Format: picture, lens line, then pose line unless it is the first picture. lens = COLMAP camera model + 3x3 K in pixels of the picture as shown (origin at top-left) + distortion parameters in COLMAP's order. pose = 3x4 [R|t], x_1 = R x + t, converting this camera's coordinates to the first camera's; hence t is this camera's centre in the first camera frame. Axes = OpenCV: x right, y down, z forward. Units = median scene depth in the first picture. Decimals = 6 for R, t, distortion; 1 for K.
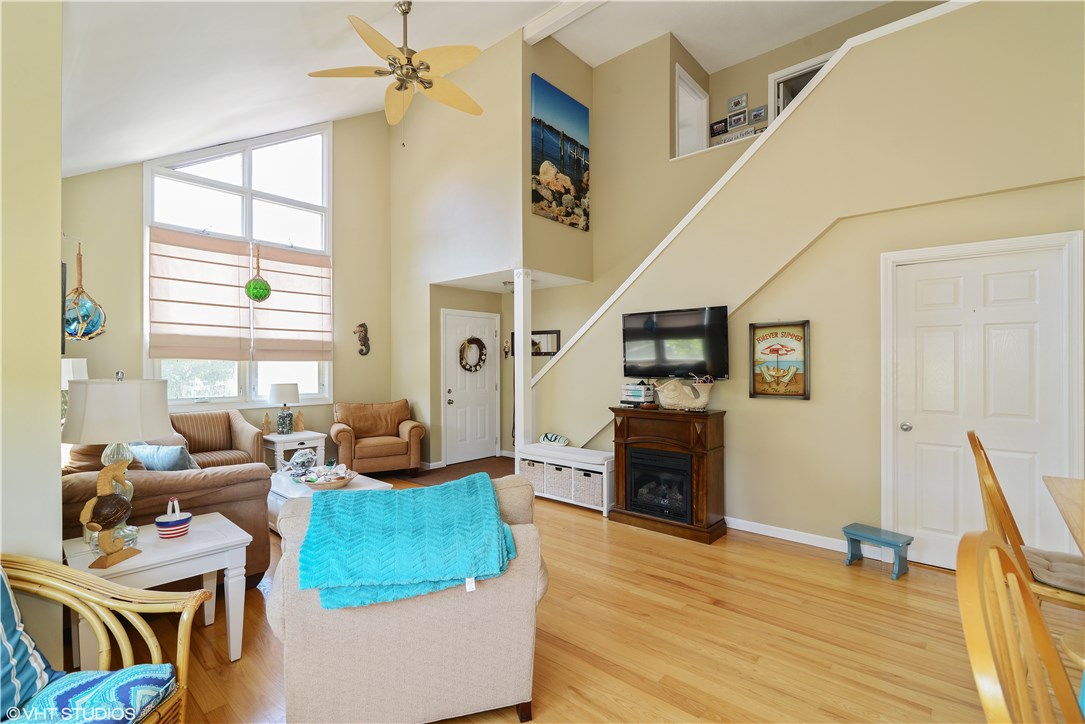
lens RADIAL K [[495.5, 0, 542.5], [0, 495.5, 362.0], [0, 0, 1]] dist [-0.002771, -0.000163]
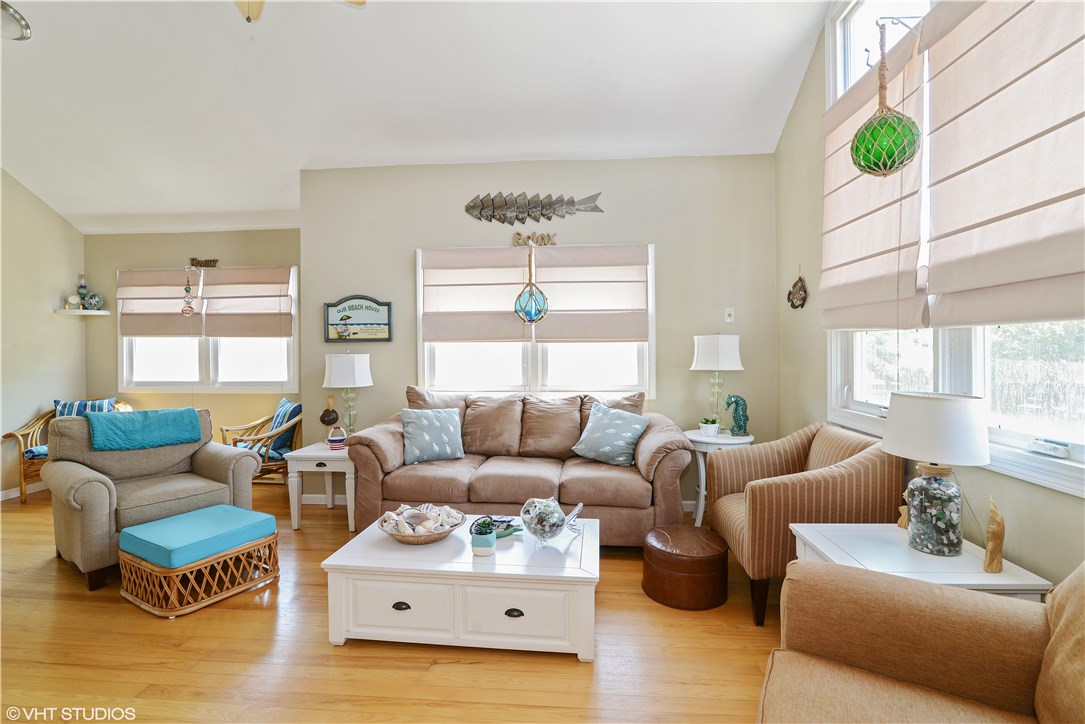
lens RADIAL K [[501.4, 0, 539.5], [0, 501.4, 355.7], [0, 0, 1]] dist [-0.017670, -0.000292]
pose [[-0.803675, 0.016762, -0.594832, -0.118595], [0.013008, 0.999859, 0.010600, 0.011261], [0.594926, 0.000781, -0.803780, 1.085256]]
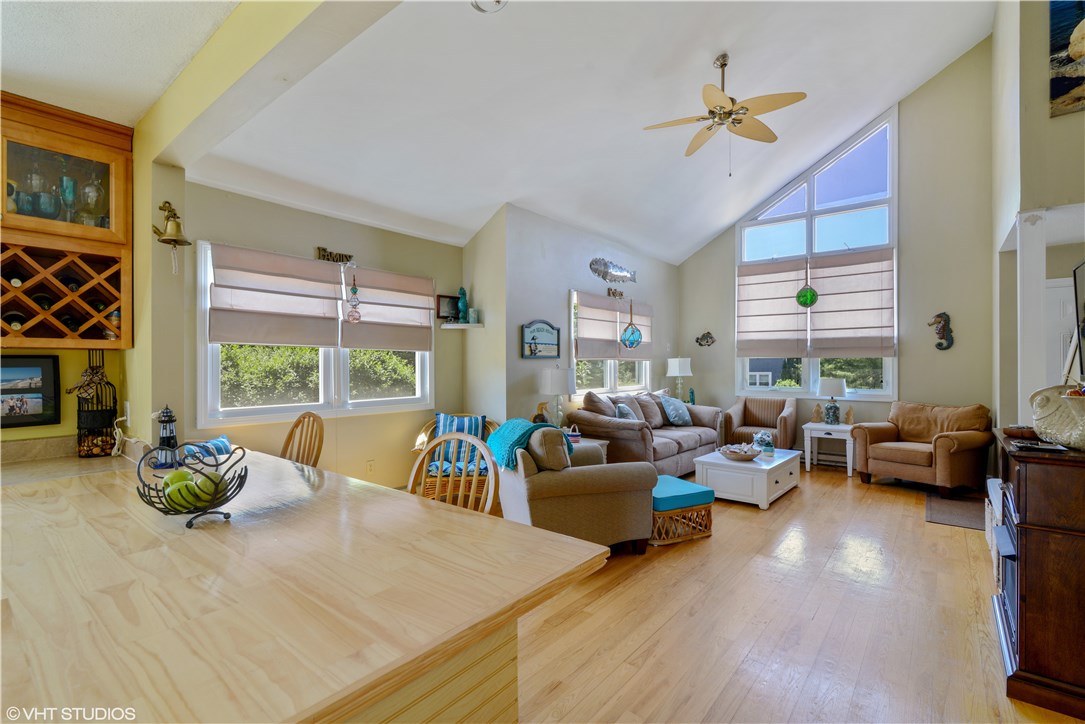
lens RADIAL K [[499.9, 0, 542.2], [0, 499.9, 366.1], [0, 0, 1]] dist [-0.001239, 0.000096]
pose [[0.046045, 0.005824, -0.998922, 0.542257], [0.008757, 0.999942, 0.006234, 0.003838], [0.998901, -0.009034, 0.045991, 0.303360]]
